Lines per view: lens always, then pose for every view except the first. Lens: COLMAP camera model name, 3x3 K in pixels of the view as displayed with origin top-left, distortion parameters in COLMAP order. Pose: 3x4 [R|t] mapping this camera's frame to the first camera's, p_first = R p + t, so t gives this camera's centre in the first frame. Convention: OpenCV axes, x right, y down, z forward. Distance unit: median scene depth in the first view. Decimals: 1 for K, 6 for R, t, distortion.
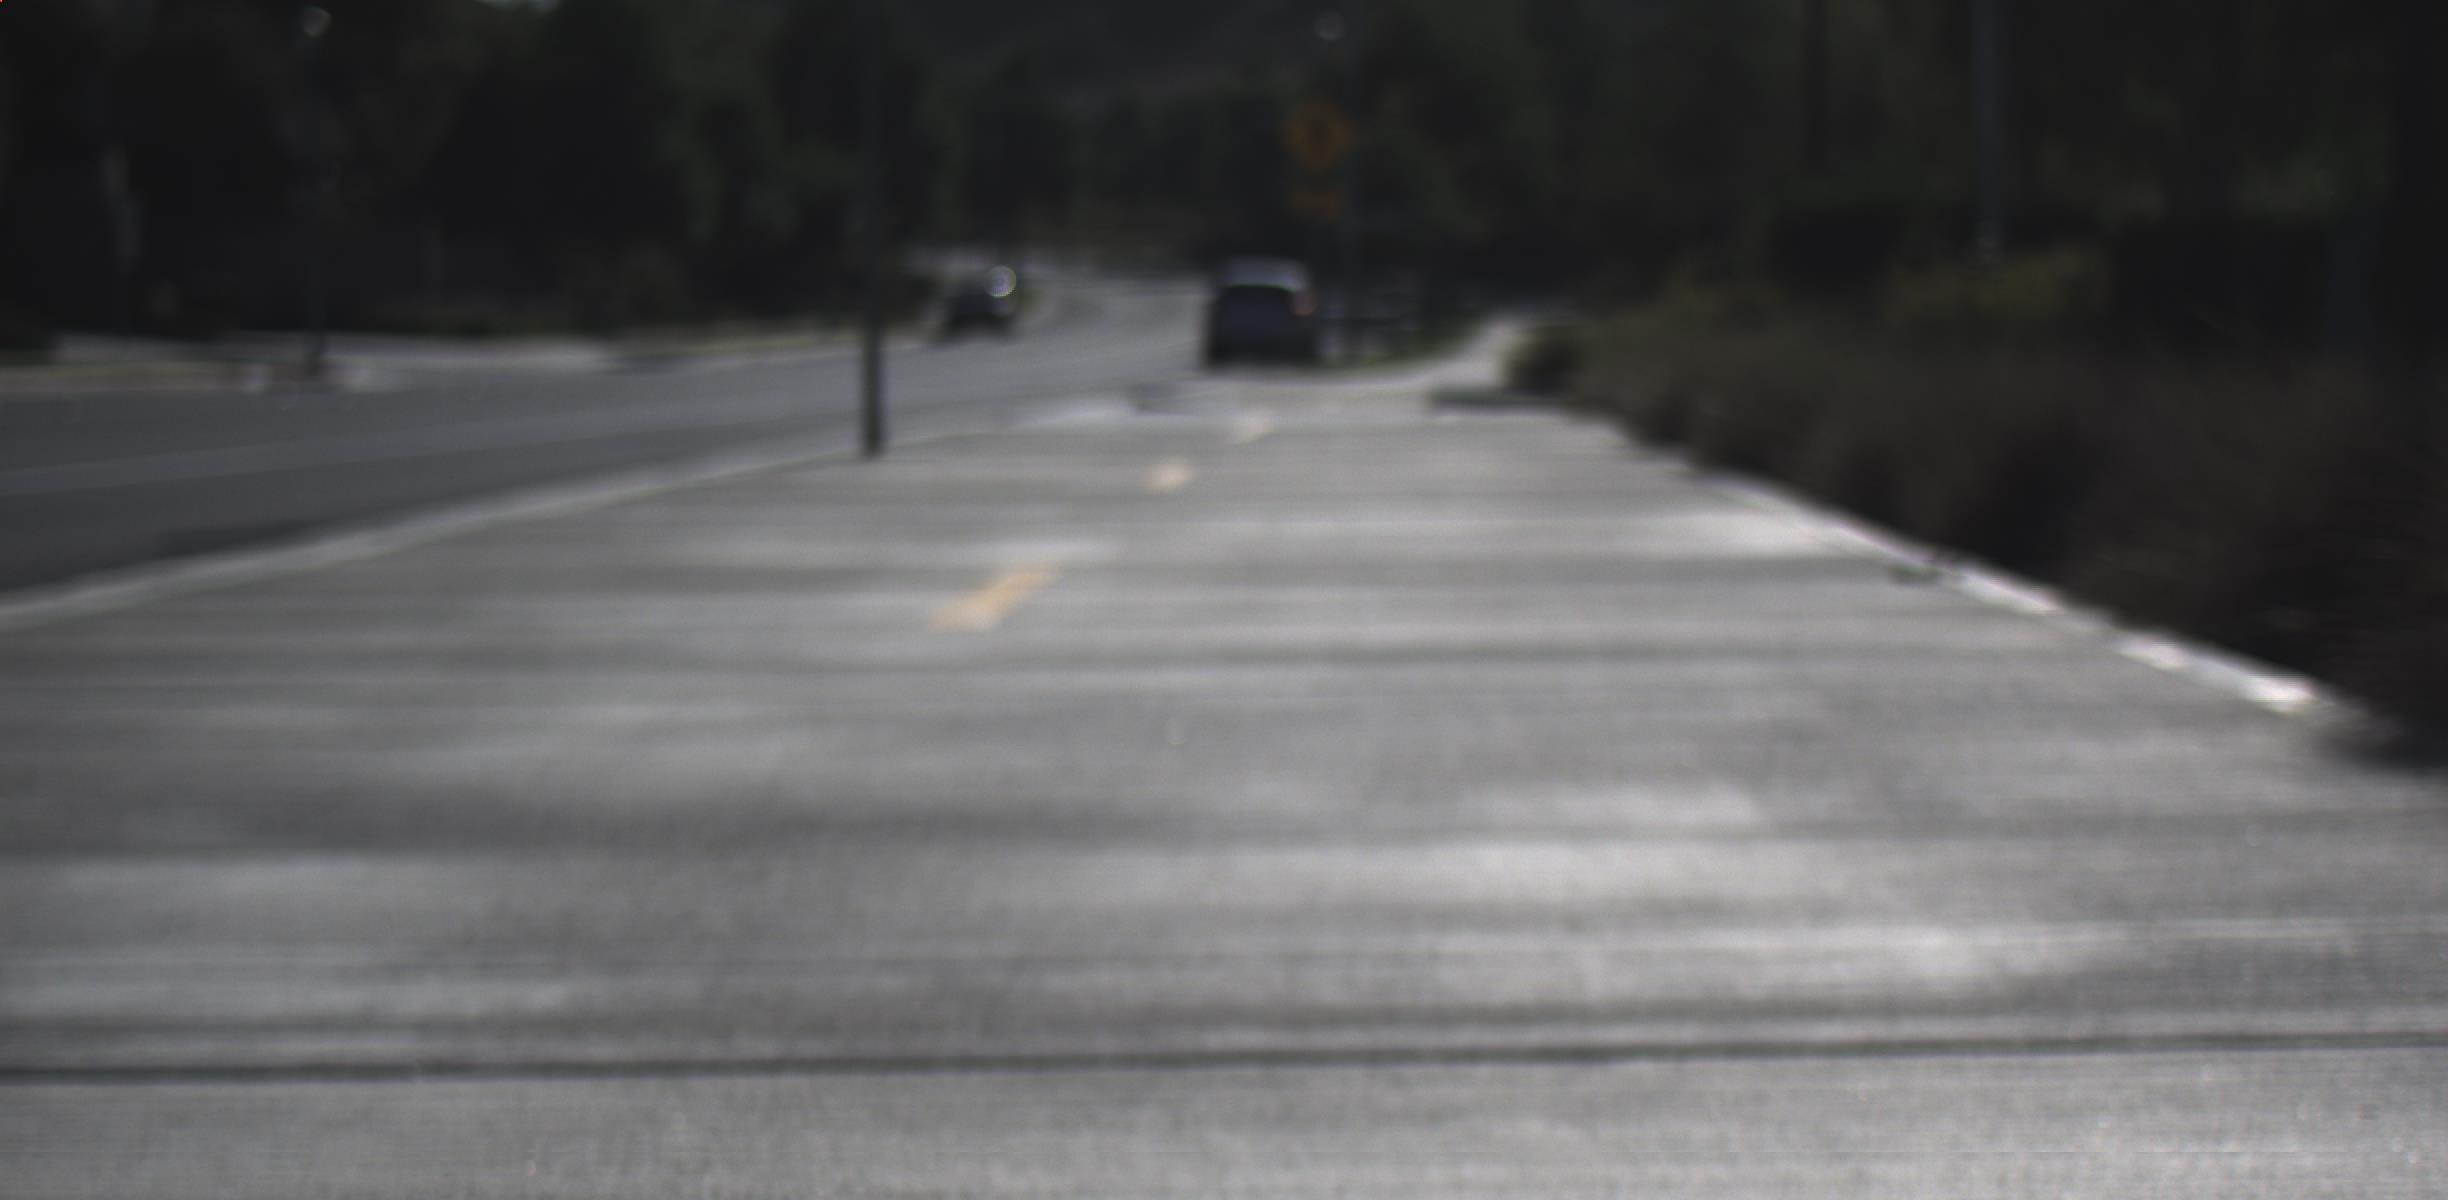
lens RADIAL K [[4853.3, 0, 1224.0], [0, 4853.3, 600.0], [0, 0, 1]] dist [0.035004, 0.334082]
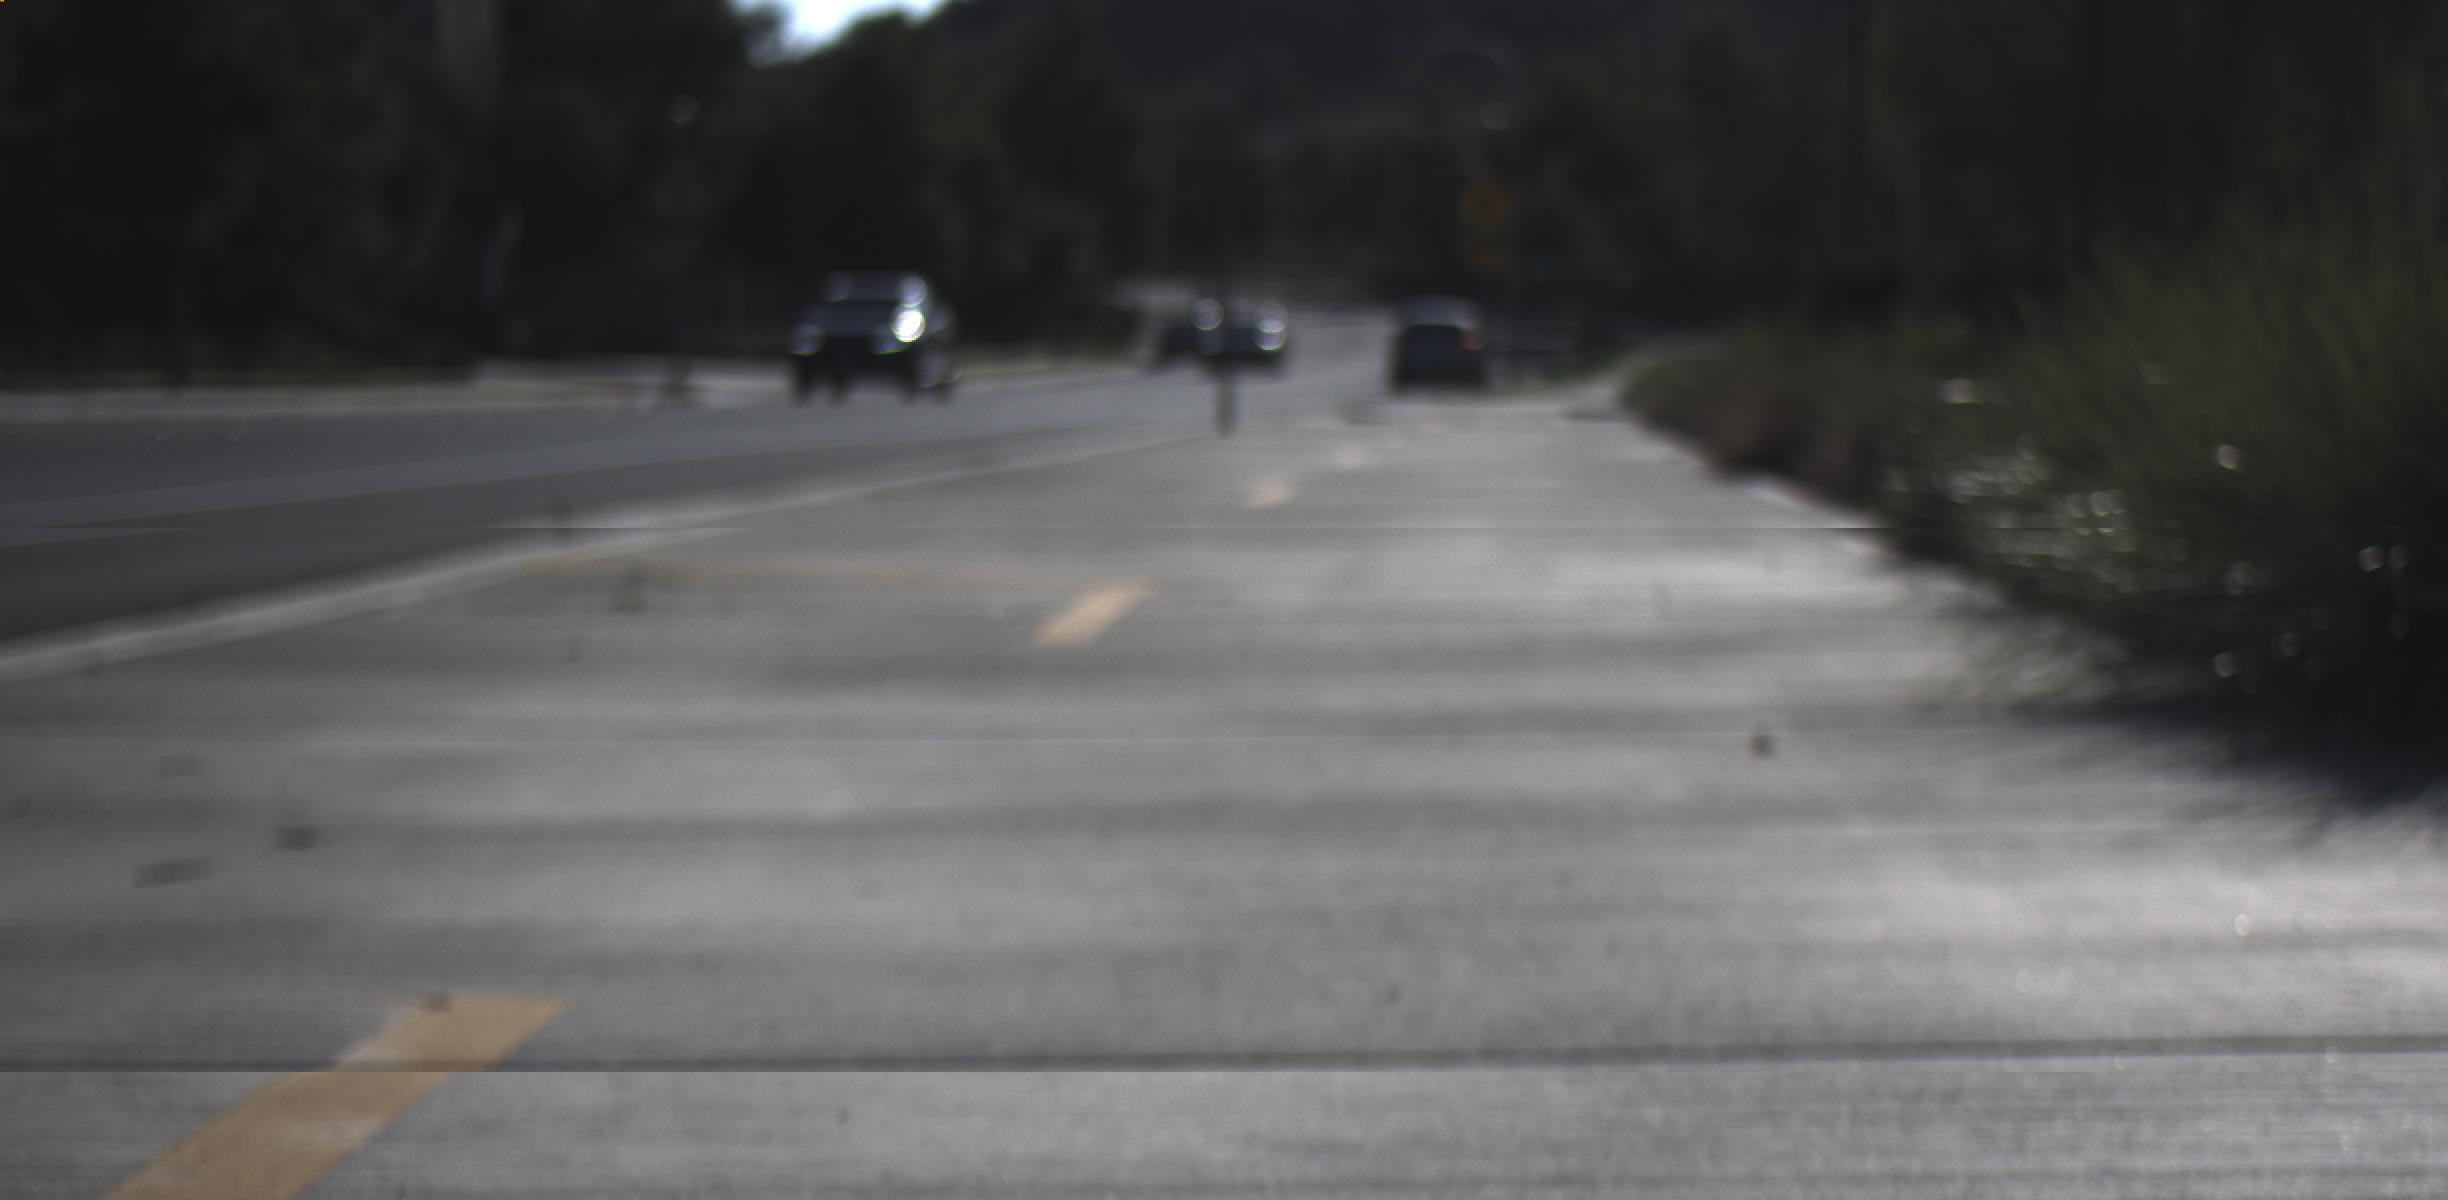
lens RADIAL K [[4853.3, 0, 1224.0], [0, 4853.3, 600.0], [0, 0, 1]] dist [0.035004, 0.334082]
pose [[0.999325, 0.006293, -0.036196, -0.001644], [-0.006490, 0.999965, -0.005330, 0.010222], [0.036161, 0.005562, 0.999330, -0.197176]]
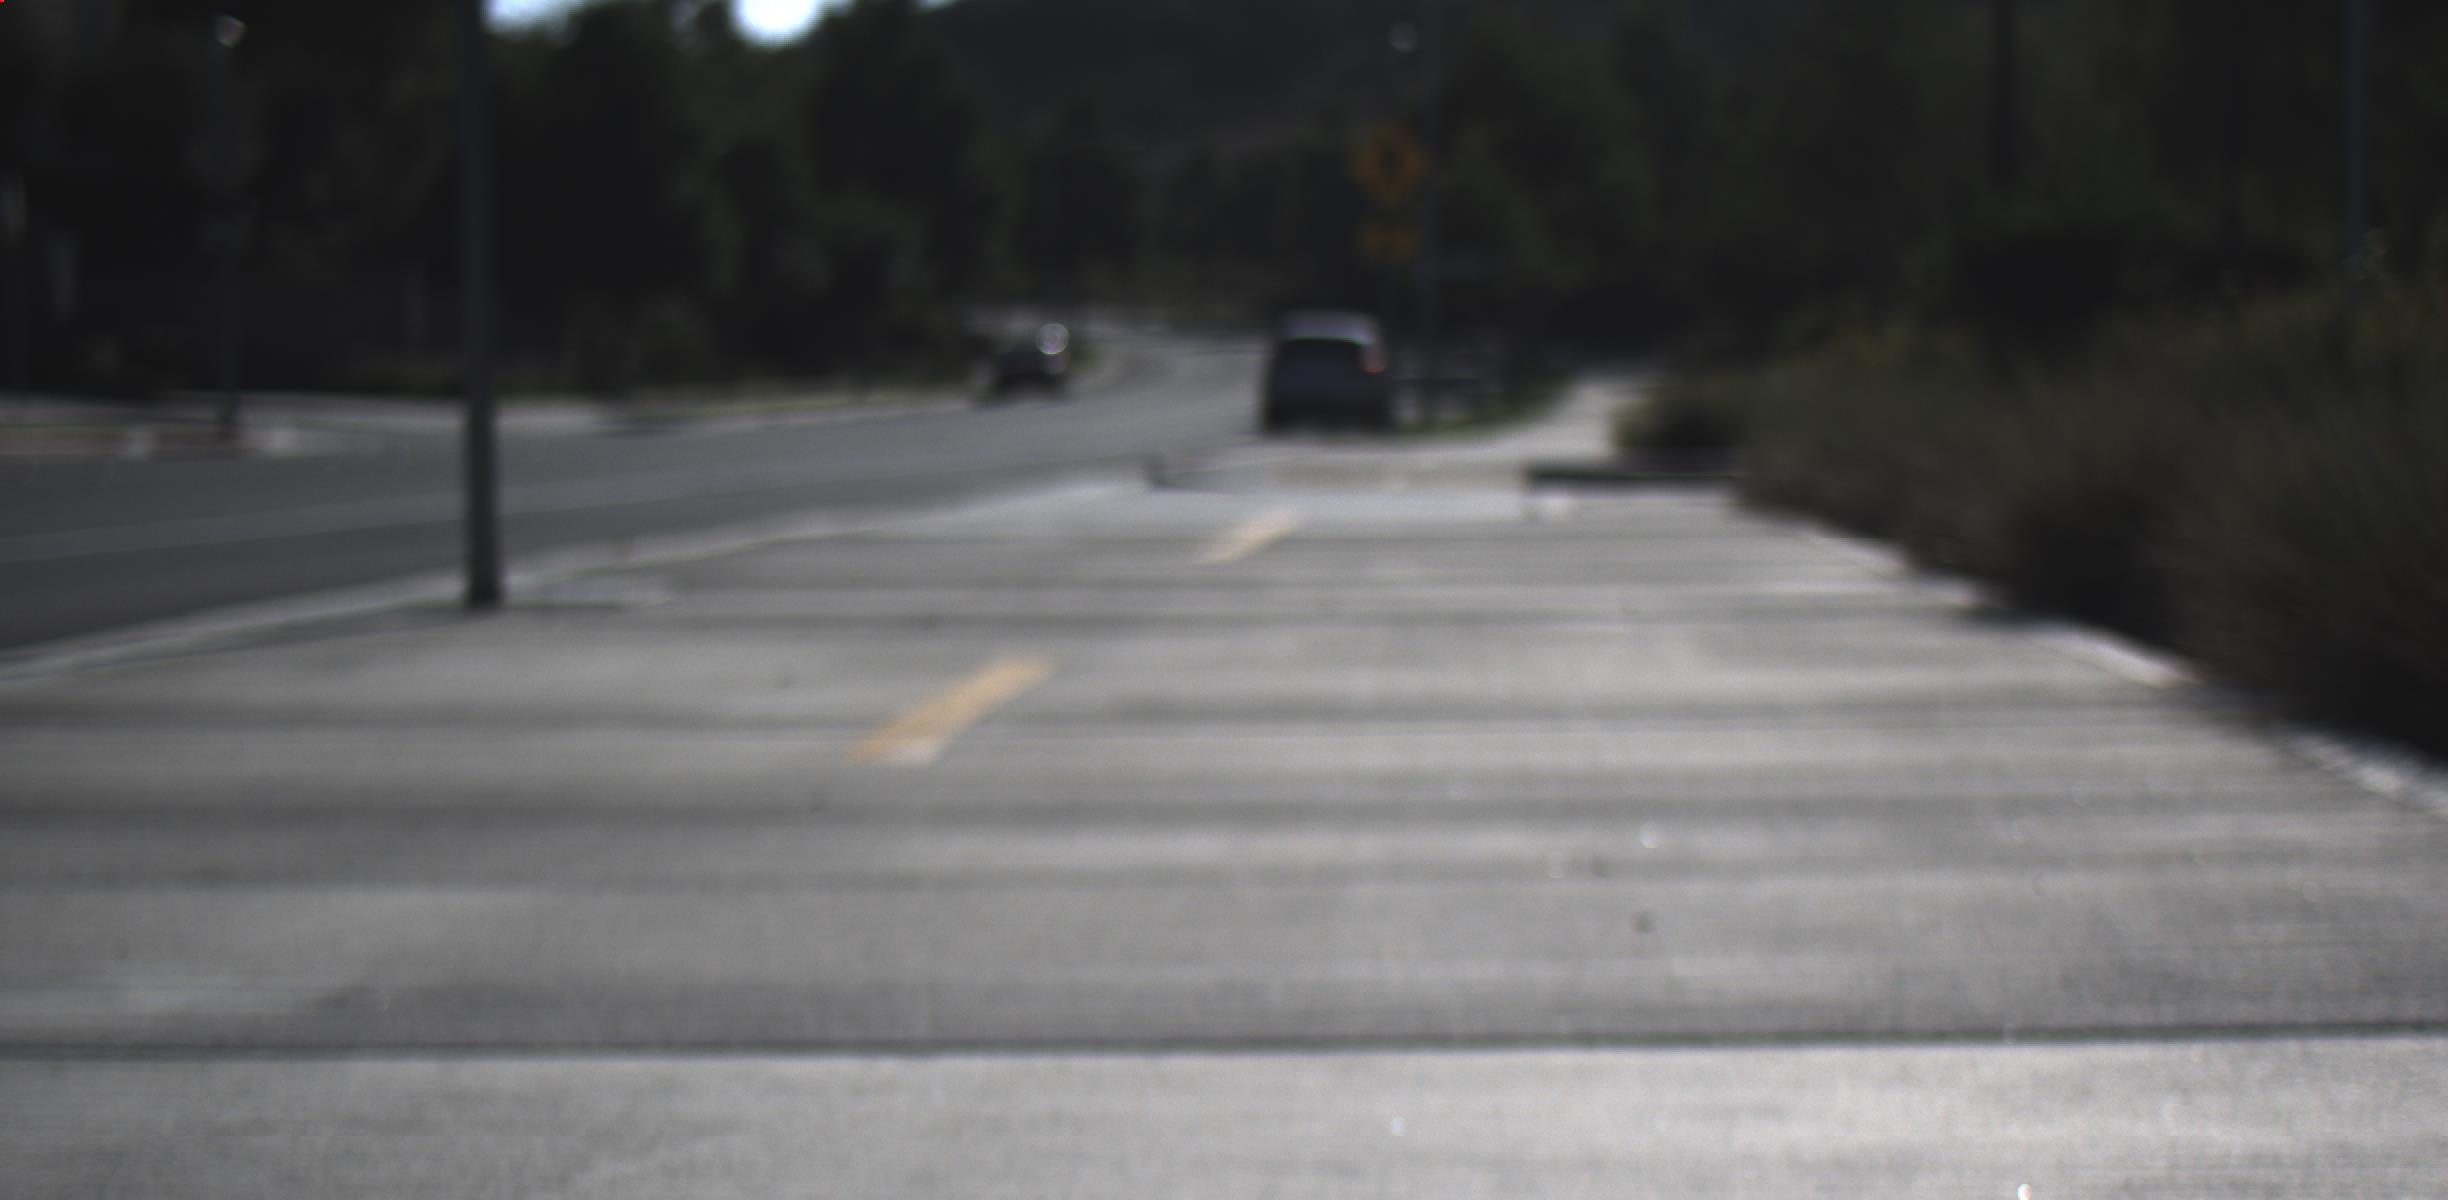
lens RADIAL K [[4853.3, 0, 1224.0], [0, 4853.3, 600.0], [0, 0, 1]] dist [0.035004, 0.334082]
pose [[0.999853, 0.003801, -0.016737, 0.003910], [-0.004018, 0.999908, -0.012948, -0.005744], [0.016686, 0.013014, 0.999776, 0.113384]]
